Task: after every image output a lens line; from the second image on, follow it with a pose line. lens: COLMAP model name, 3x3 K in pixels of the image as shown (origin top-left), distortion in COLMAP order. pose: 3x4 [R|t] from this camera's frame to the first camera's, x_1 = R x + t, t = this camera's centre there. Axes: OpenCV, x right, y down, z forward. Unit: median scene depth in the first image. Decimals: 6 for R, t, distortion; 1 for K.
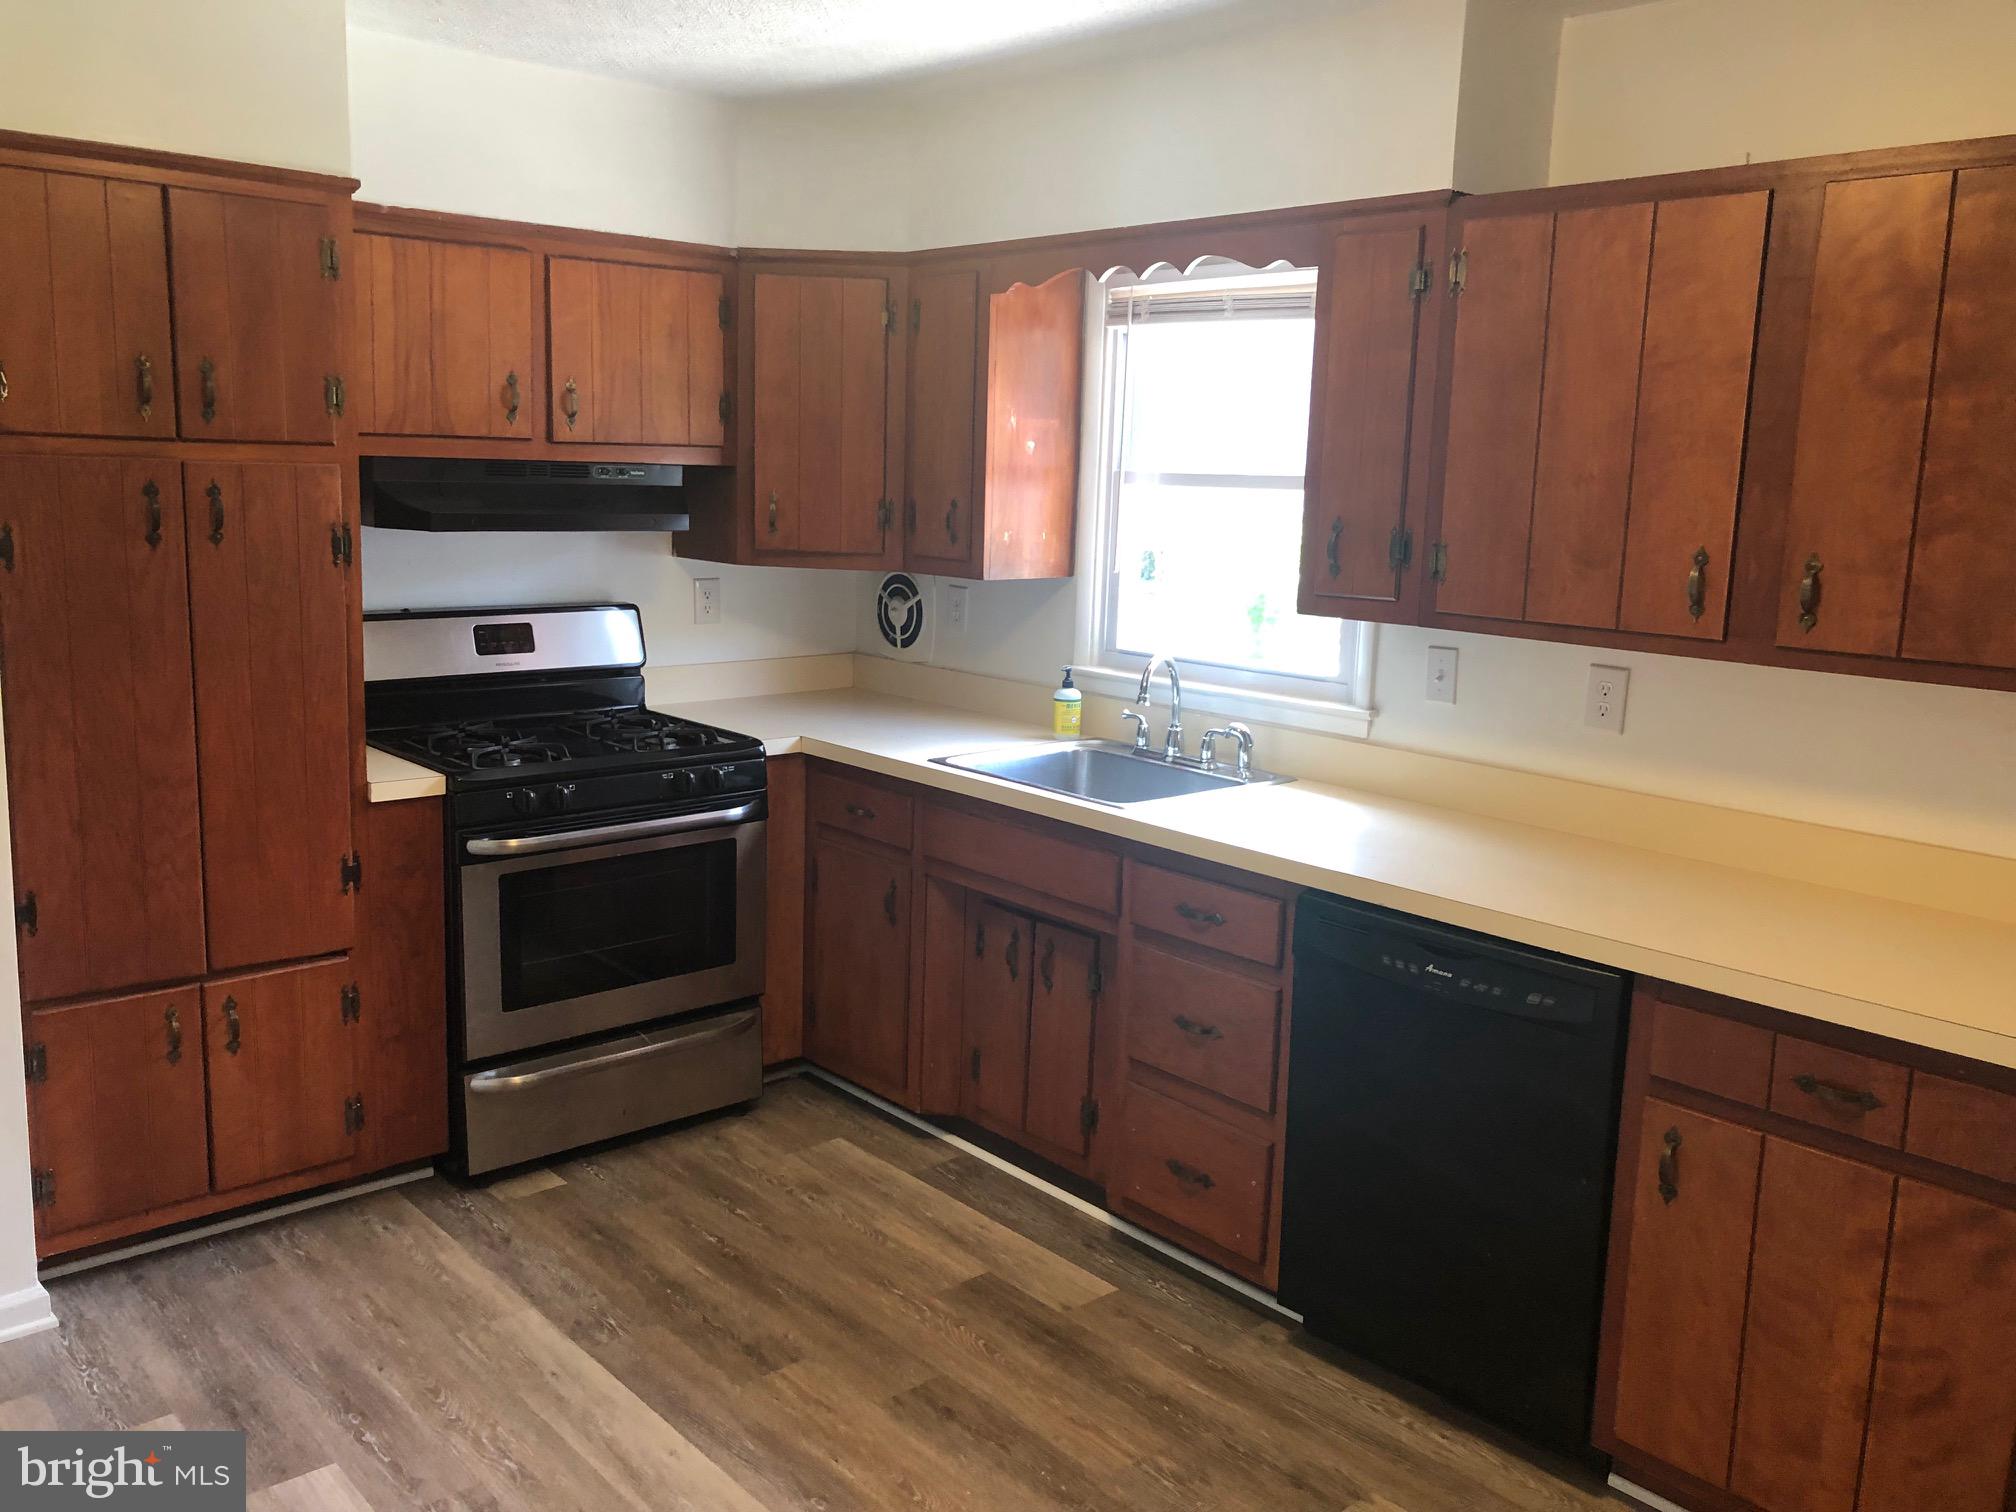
lens RADIAL K [[1648.5, 0, 996.1], [0, 1648.5, 750.1], [0, 0, 1]] dist [0.013063, 0.001210]
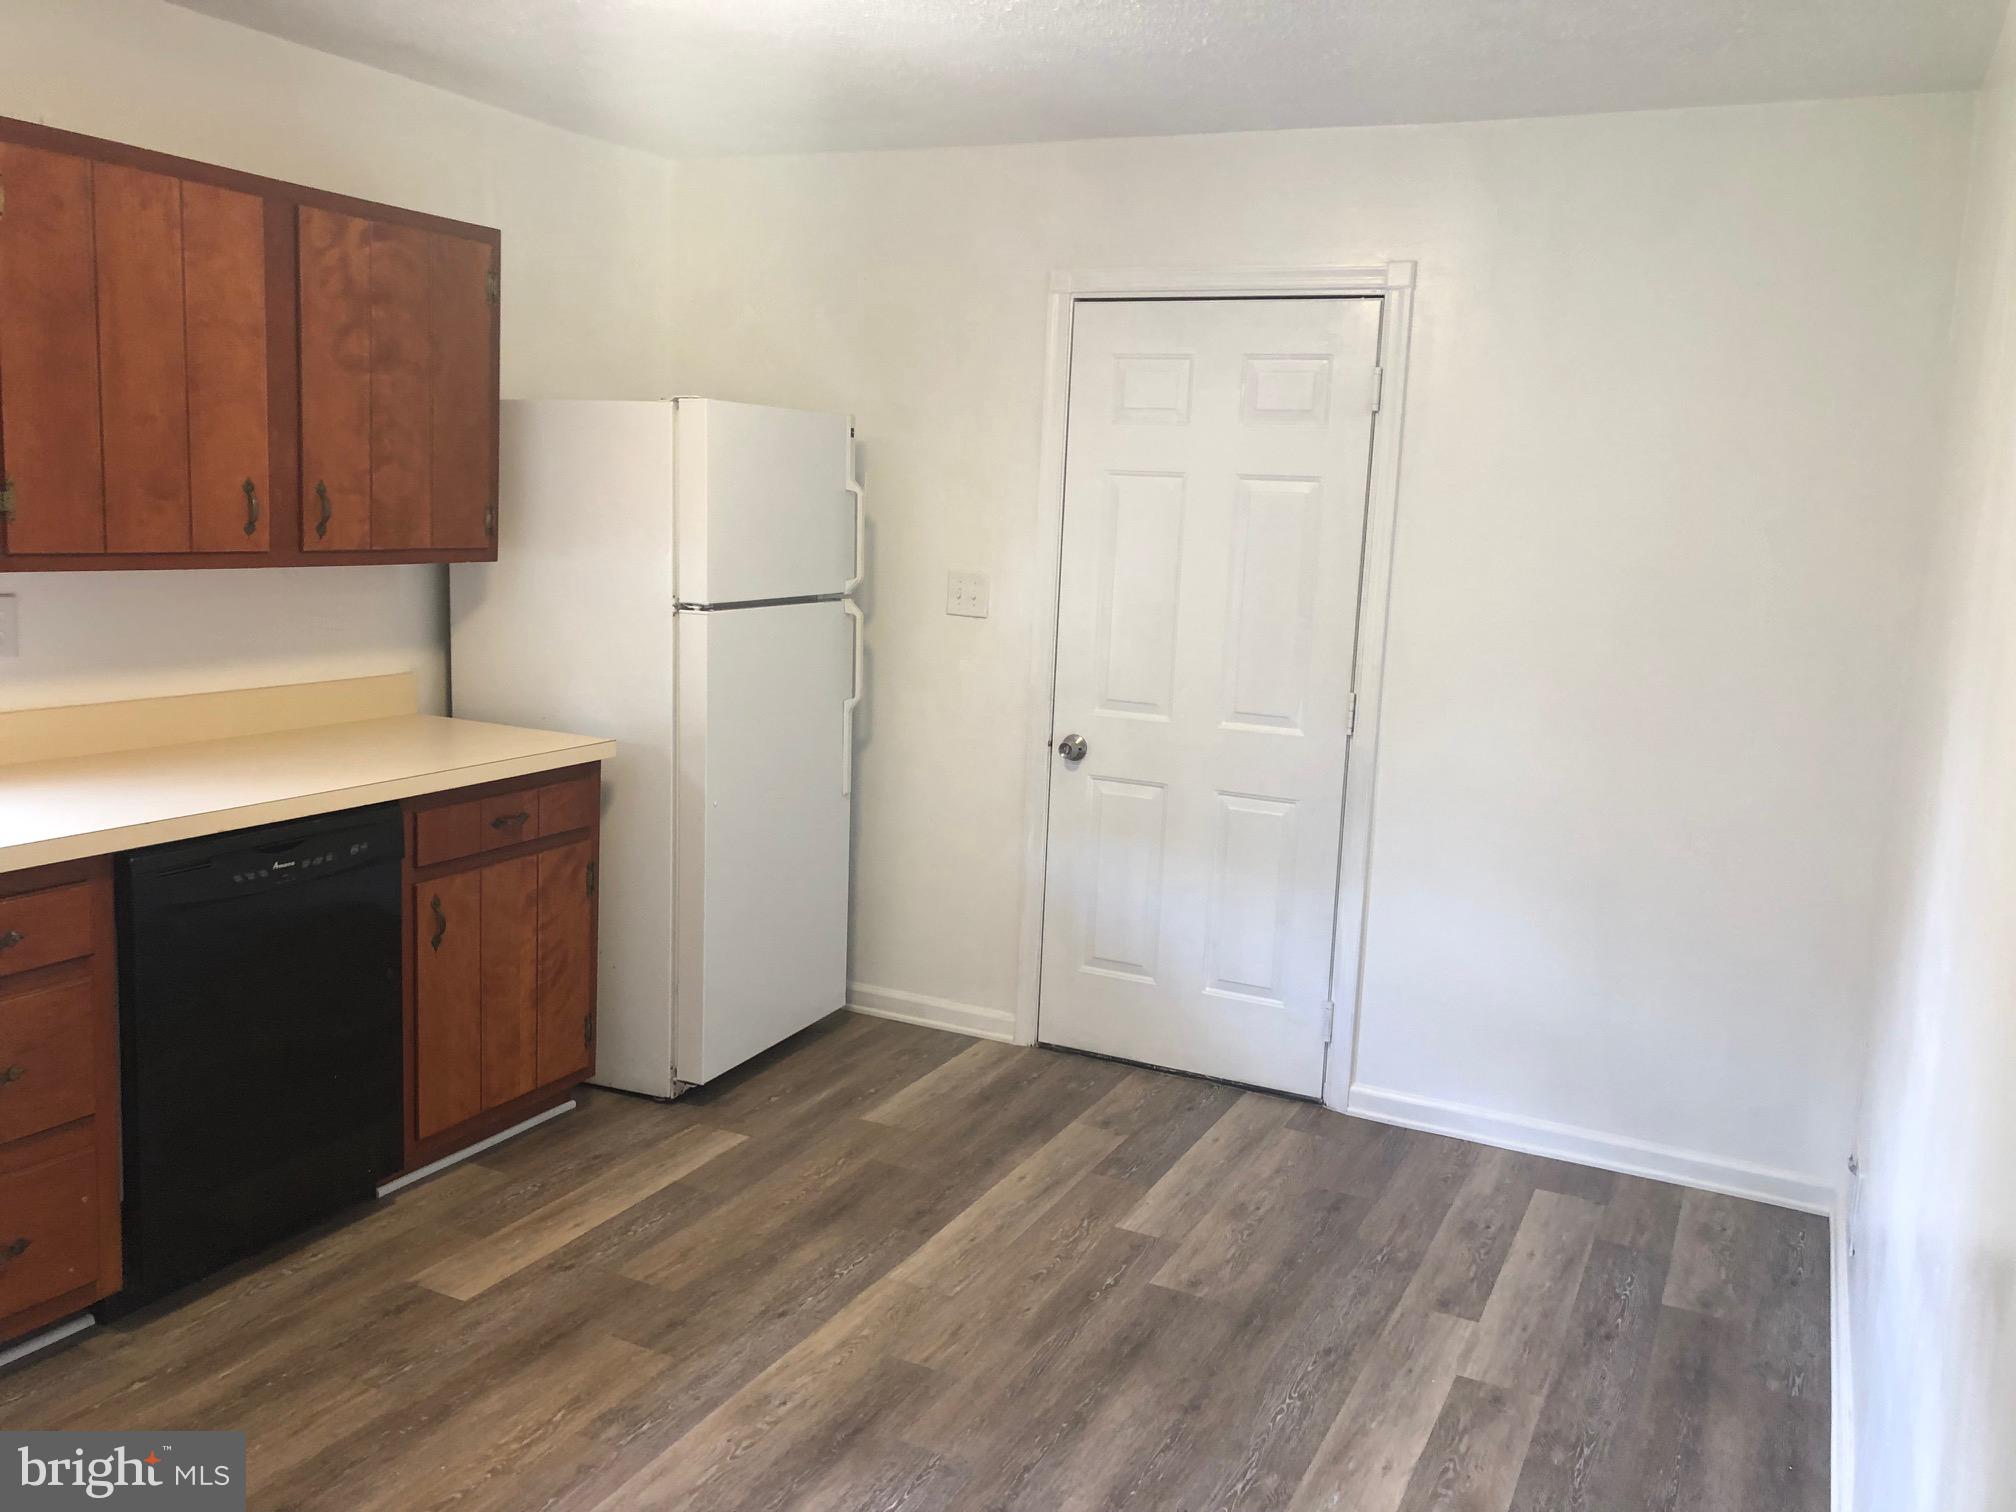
lens RADIAL K [[1648.5, 0, 996.1], [0, 1648.5, 750.1], [0, 0, 1]] dist [0.013063, 0.001210]
pose [[-0.370432, -0.194097, 0.908354, -0.767602], [0.097645, 0.964368, 0.245886, -0.142986], [-0.923713, 0.179780, -0.338280, 0.761132]]
